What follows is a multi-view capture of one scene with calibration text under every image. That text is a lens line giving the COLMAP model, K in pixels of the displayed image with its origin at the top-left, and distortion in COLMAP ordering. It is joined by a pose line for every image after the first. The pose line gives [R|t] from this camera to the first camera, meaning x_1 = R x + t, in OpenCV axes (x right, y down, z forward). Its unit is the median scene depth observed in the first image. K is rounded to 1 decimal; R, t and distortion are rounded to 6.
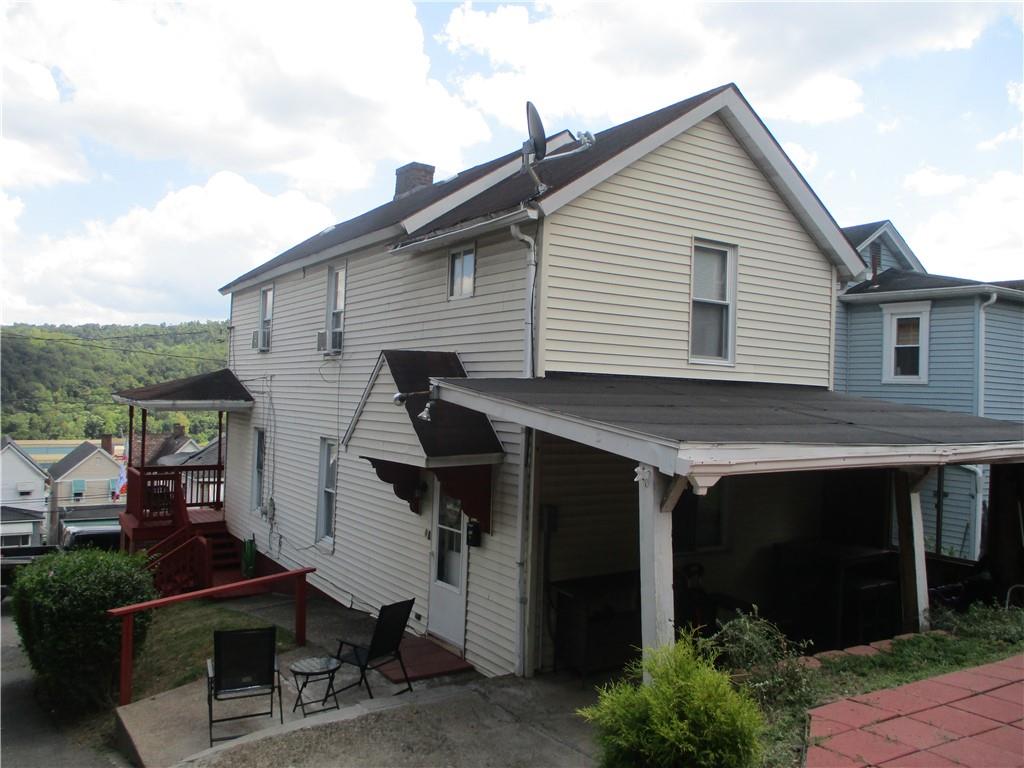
lens RADIAL K [[838.4, 0, 512.0], [0, 838.4, 384.0], [0, 0, 1]] dist [-0.010254, 0.003659]
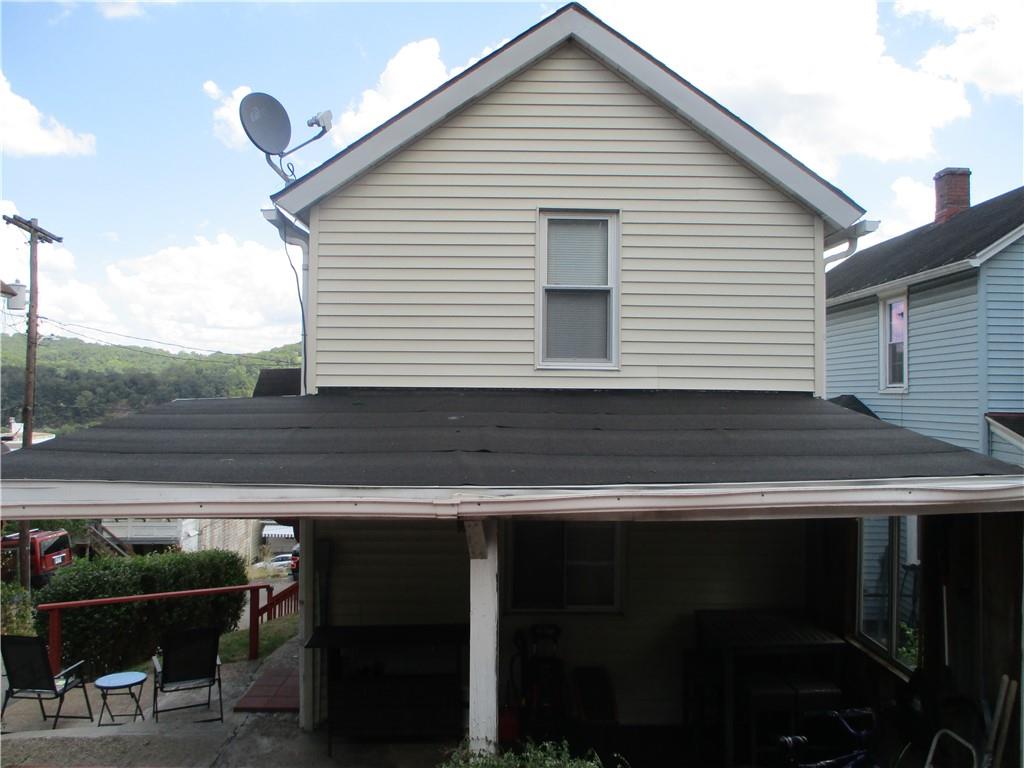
lens RADIAL K [[827.9, 0, 511.3], [0, 827.9, 389.6], [0, 0, 1]] dist [-0.003282, 0.003754]
pose [[0.842182, -0.033550, -0.538149, 0.594702], [0.028353, 0.999437, -0.017938, 0.007715], [0.538448, -0.000151, 0.842659, 0.321473]]
